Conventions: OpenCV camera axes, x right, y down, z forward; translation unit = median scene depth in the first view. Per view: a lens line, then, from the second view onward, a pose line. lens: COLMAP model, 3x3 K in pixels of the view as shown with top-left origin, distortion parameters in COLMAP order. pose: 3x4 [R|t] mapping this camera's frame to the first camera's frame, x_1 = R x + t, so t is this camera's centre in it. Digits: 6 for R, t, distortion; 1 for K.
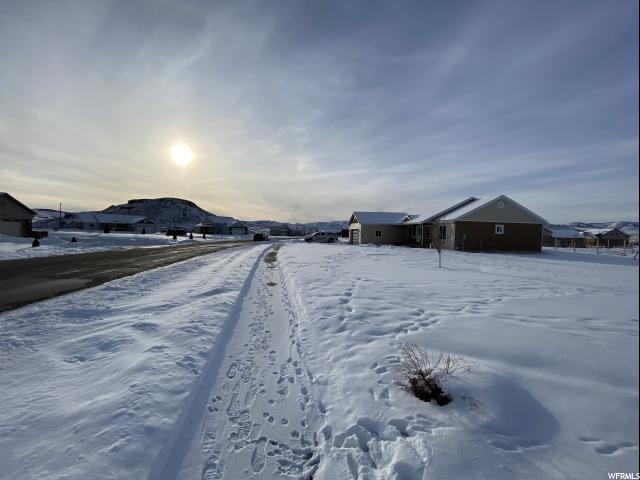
lens RADIAL K [[258.6, 0, 315.8], [0, 258.6, 240.8], [0, 0, 1]] dist [0.027489, -0.035481]
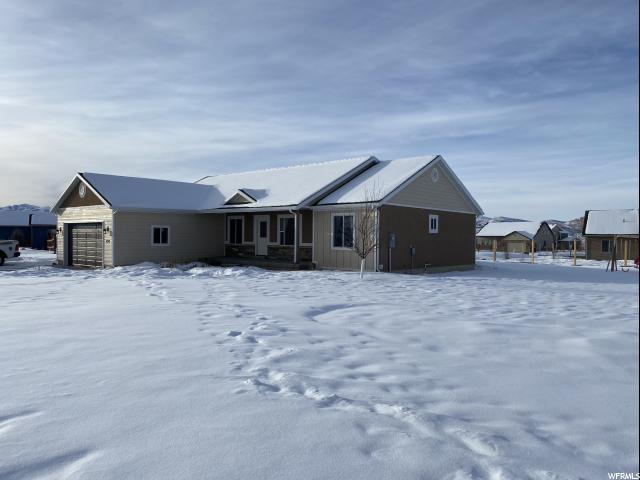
lens RADIAL K [[486.1, 0, 320.0], [0, 486.1, 240.0], [0, 0, 1]] dist [0.081218, -0.138662]
pose [[0.737181, -0.016701, 0.675488, -0.063275], [0.030809, 0.999486, -0.008911, -0.009117], [-0.674992, 0.027380, 0.737317, 0.355693]]
